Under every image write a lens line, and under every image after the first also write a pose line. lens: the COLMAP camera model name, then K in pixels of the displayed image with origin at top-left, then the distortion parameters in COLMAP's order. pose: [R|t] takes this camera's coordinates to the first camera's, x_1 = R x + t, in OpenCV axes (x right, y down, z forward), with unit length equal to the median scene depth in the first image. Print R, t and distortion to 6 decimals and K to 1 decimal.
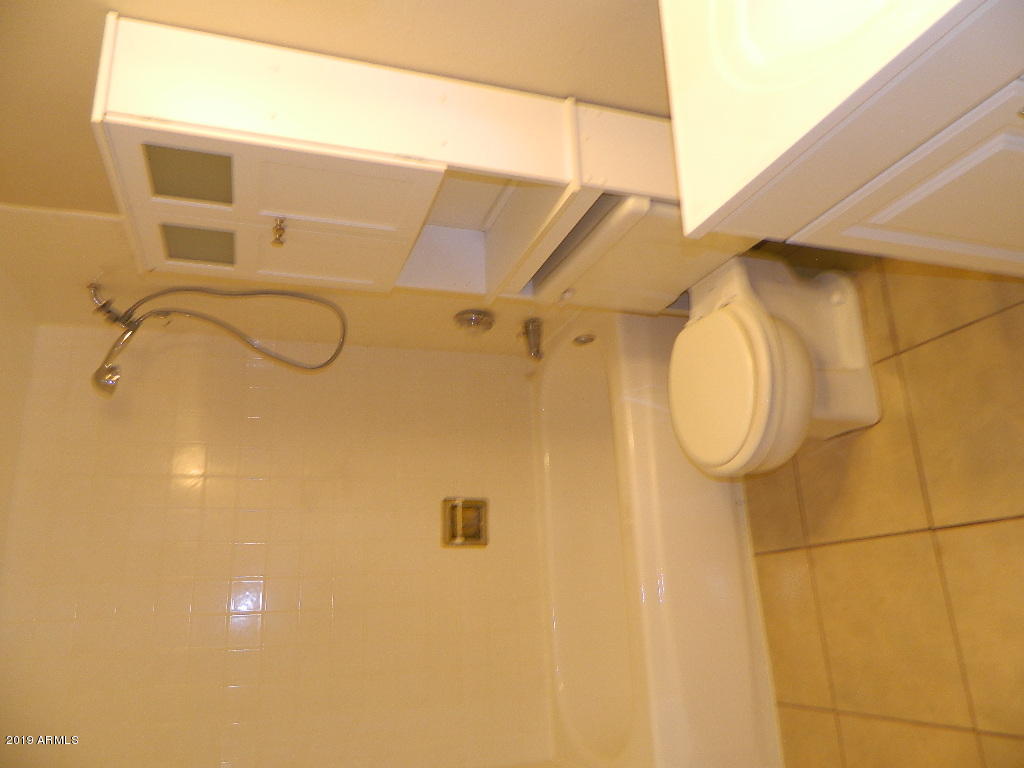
lens RADIAL K [[772.0, 0, 507.7], [0, 772.0, 389.5], [0, 0, 1]] dist [0.035034, -0.060950]
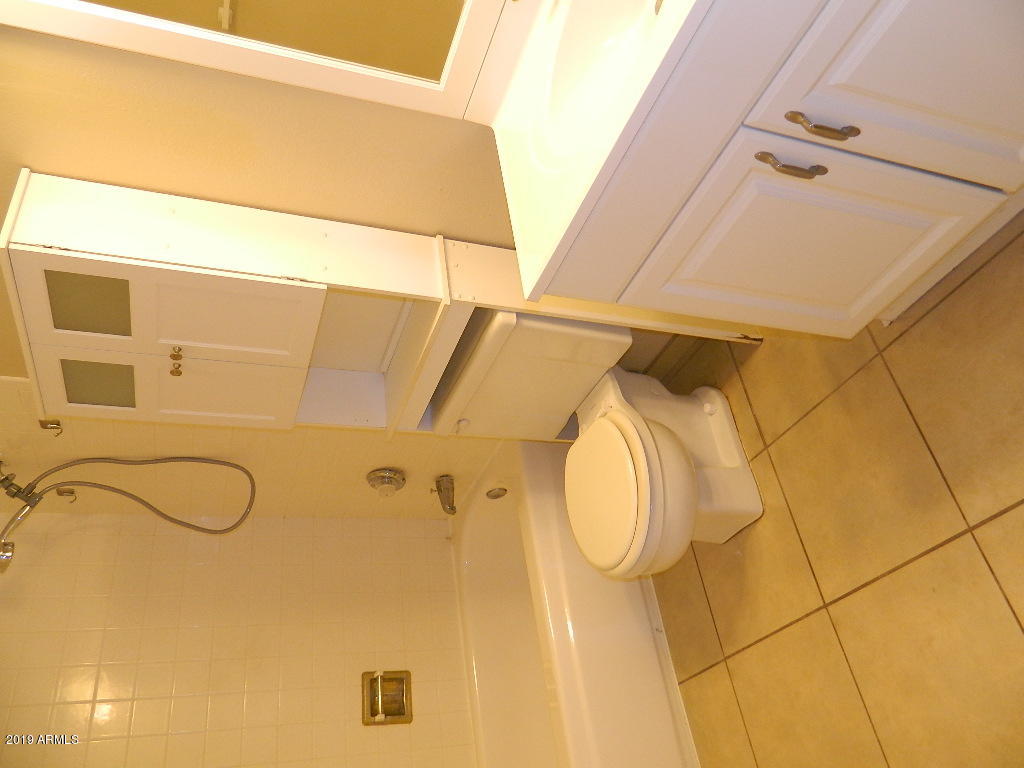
lens RADIAL K [[778.0, 0, 511.8], [0, 778.0, 381.9], [0, 0, 1]] dist [0.029848, -0.044661]
pose [[0.994601, -0.063475, 0.082090, 0.062973], [0.085202, 0.951105, -0.296883, 0.150770], [-0.059232, 0.302274, 0.951379, -0.038285]]
